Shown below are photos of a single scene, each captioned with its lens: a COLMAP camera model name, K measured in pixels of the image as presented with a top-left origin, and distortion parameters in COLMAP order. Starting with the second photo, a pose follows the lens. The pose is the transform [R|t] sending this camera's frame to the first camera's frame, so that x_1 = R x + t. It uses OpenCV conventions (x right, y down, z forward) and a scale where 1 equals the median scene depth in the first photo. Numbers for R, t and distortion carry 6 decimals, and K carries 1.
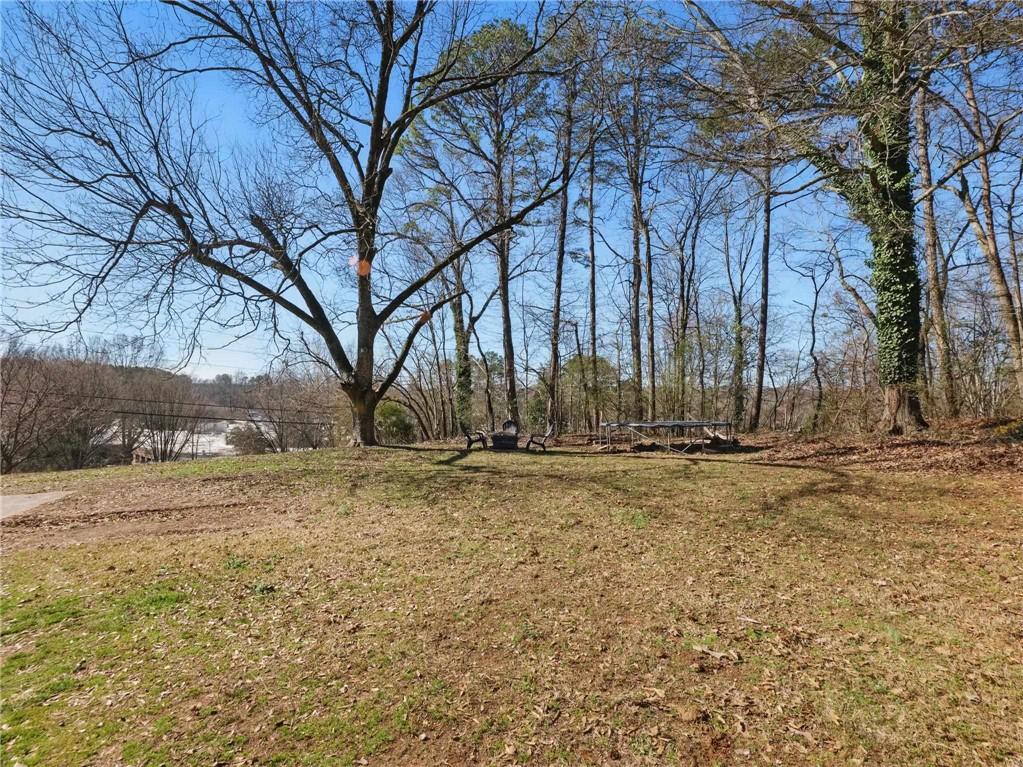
lens RADIAL K [[475.8, 0, 505.9], [0, 475.8, 387.0], [0, 0, 1]] dist [-0.008651, -0.000240]
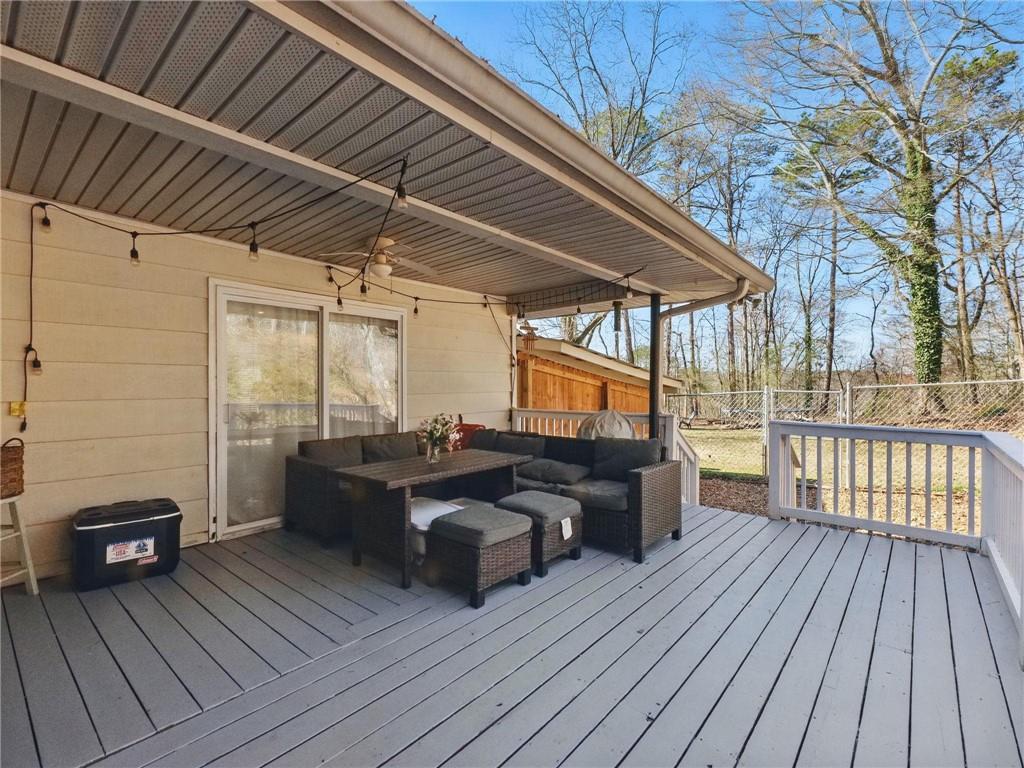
lens RADIAL K [[476.2, 0, 506.4], [0, 476.2, 387.5], [0, 0, 1]] dist [-0.008651, -0.000240]
pose [[0.996109, -0.020256, -0.085775, -0.397265], [0.022499, 0.999428, 0.025264, -0.059895], [0.085214, -0.027095, 0.995994, -0.625708]]
